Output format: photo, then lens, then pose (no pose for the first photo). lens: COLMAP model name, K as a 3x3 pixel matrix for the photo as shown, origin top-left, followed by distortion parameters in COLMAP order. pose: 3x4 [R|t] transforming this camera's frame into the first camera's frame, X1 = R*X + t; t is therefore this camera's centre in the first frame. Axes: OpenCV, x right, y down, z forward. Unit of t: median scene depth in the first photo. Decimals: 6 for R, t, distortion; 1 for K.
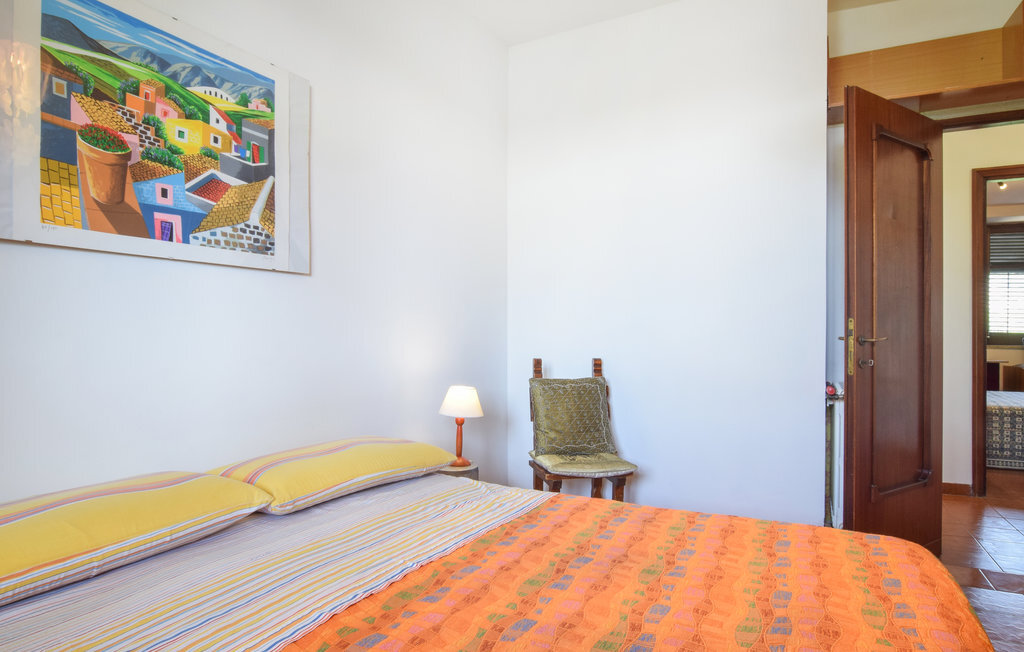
lens RADIAL K [[584.8, 0, 510.8], [0, 584.8, 325.8], [0, 0, 1]] dist [-0.020117, 0.006374]
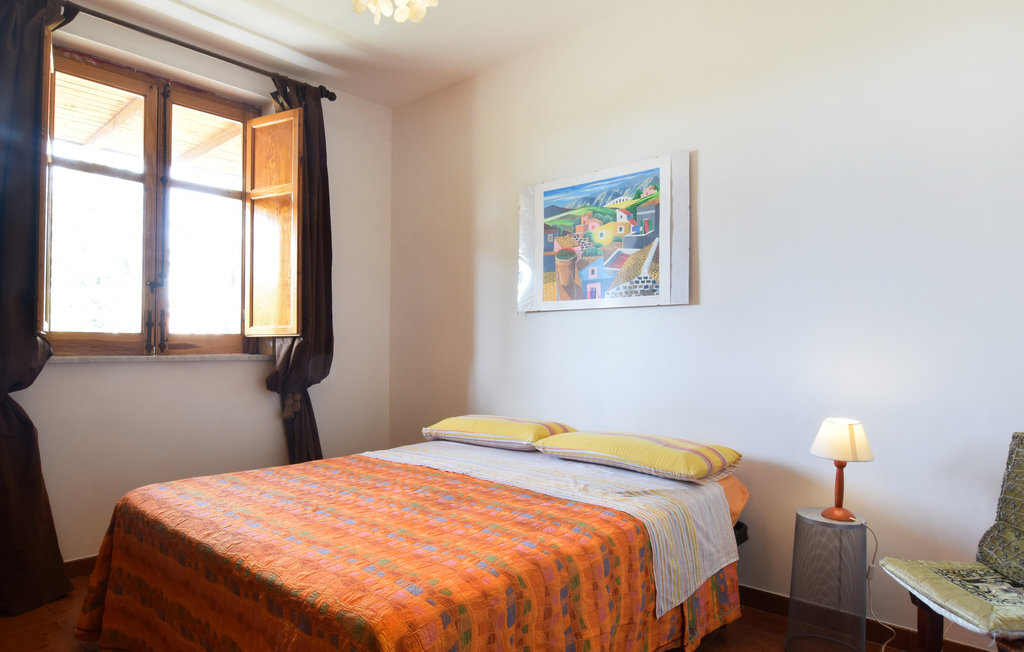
lens RADIAL K [[584.8, 0, 512.4], [0, 584.8, 332.1], [0, 0, 1]] dist [-0.020117, 0.006374]
pose [[-0.196770, -0.036087, -0.979785, 1.125537], [0.002964, 0.999296, -0.037401, 0.020059], [0.980445, -0.010264, -0.196525, 1.041158]]
